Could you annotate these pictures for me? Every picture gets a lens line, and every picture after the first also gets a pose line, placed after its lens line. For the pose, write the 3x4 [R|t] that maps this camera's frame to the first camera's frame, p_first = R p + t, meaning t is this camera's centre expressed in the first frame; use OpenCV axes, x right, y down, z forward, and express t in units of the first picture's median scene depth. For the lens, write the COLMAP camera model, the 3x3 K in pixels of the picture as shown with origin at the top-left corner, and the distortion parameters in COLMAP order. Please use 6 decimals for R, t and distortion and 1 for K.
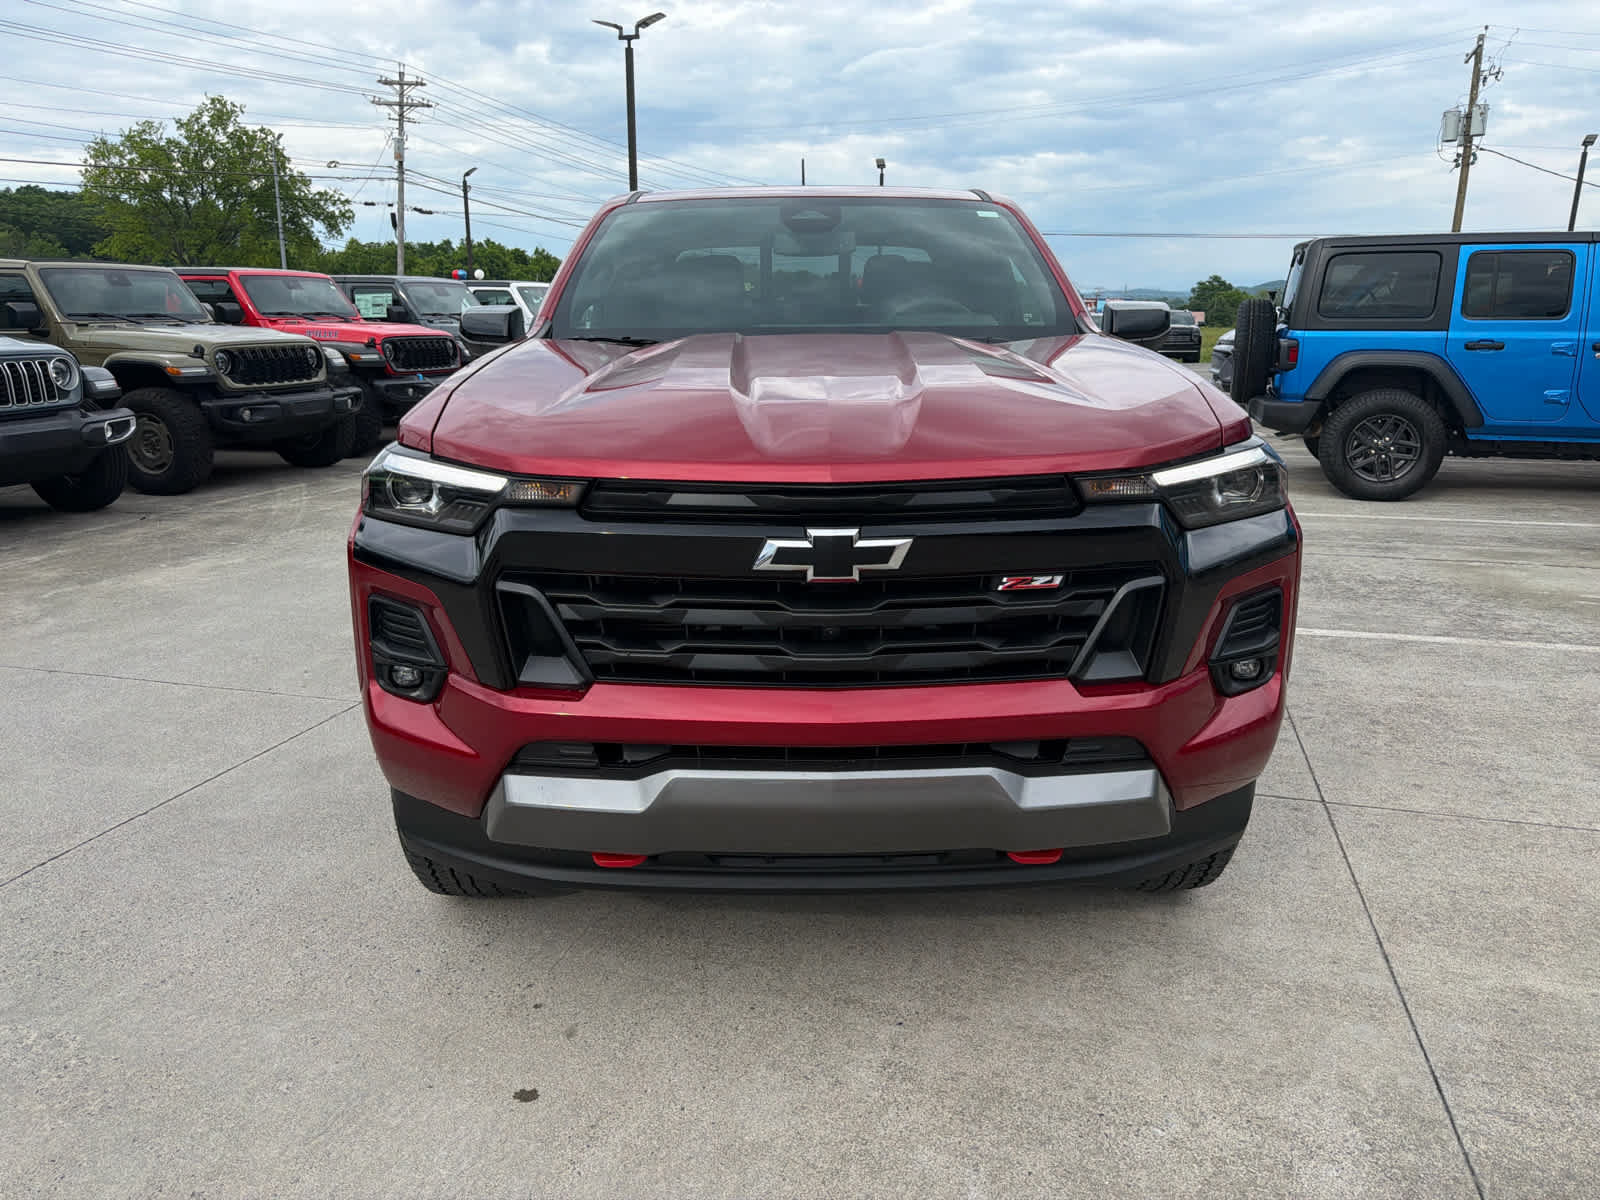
lens RADIAL K [[1134.2, 0, 810.2], [0, 1134.2, 592.4], [0, 0, 1]] dist [0.030617, -0.035177]
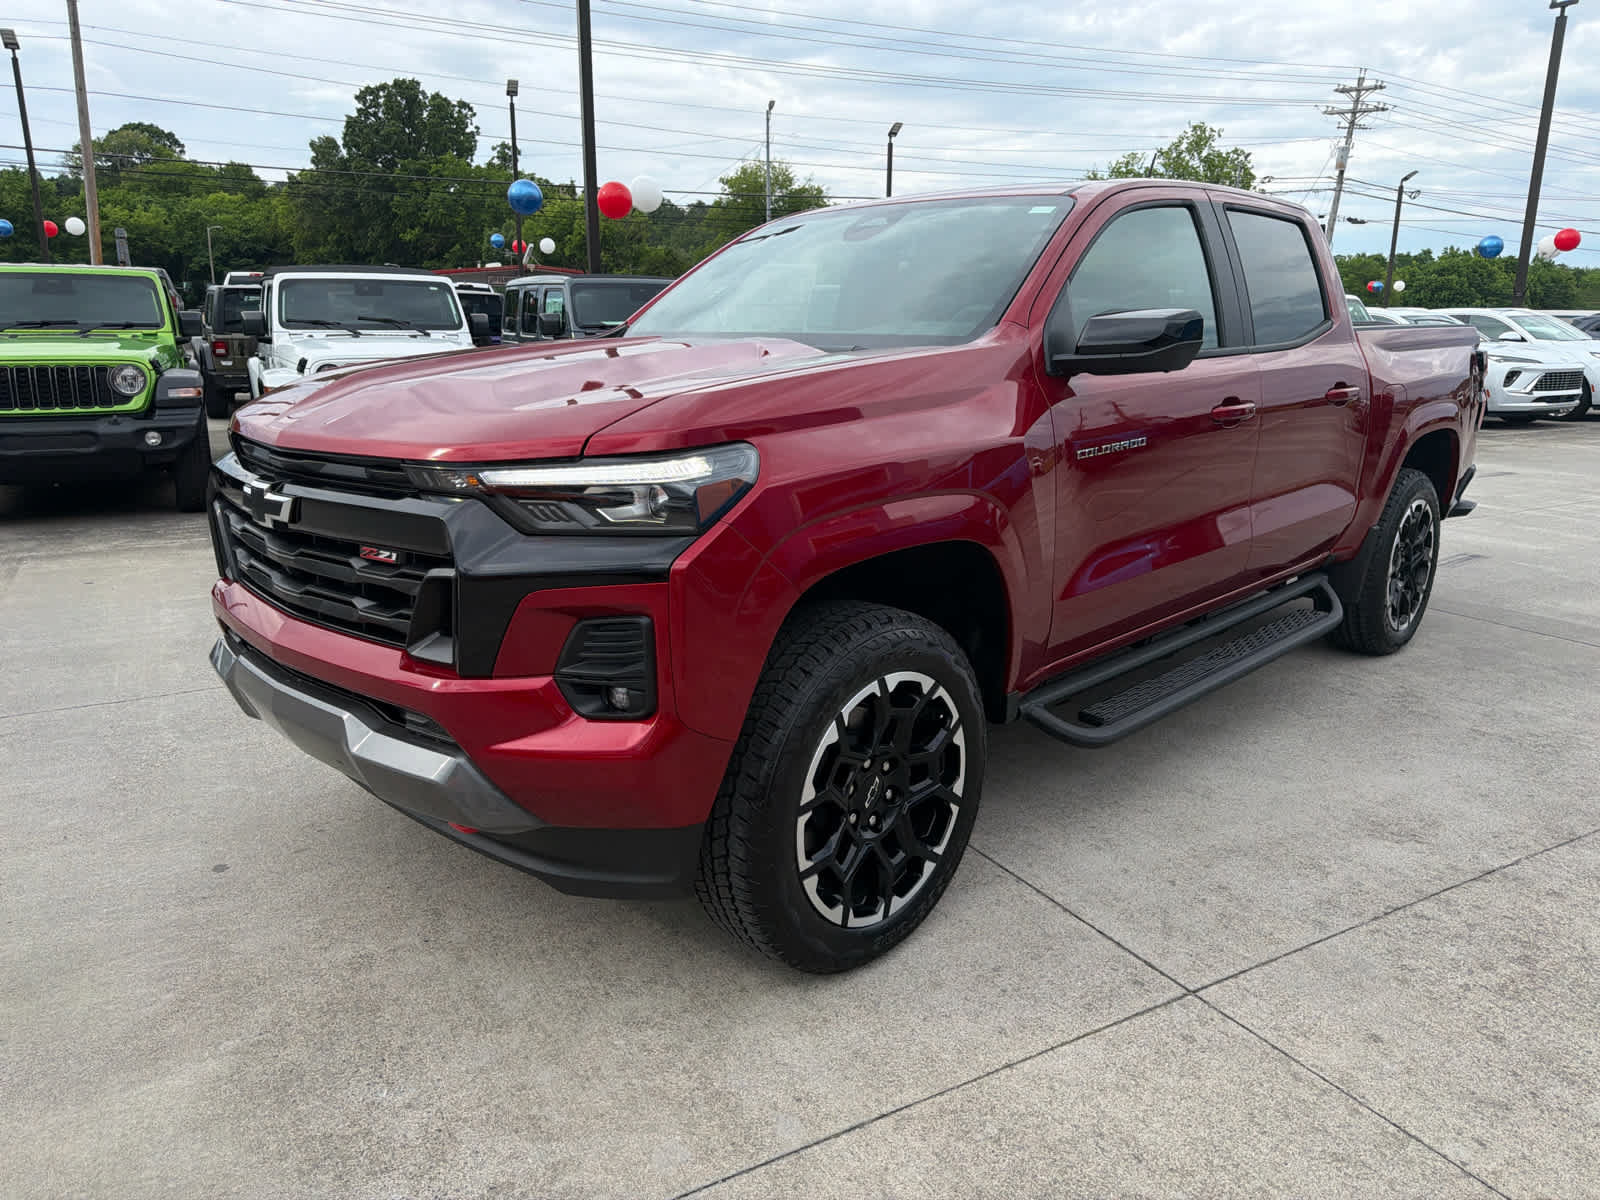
lens RADIAL K [[1134.2, 0, 798.7], [0, 1134.2, 593.7], [0, 0, 1]] dist [0.030617, -0.035177]
pose [[0.704206, 0.173229, -0.688539, 1.205113], [-0.180825, 0.981559, 0.062010, -0.109487], [0.686583, 0.080837, 0.722544, 0.465021]]
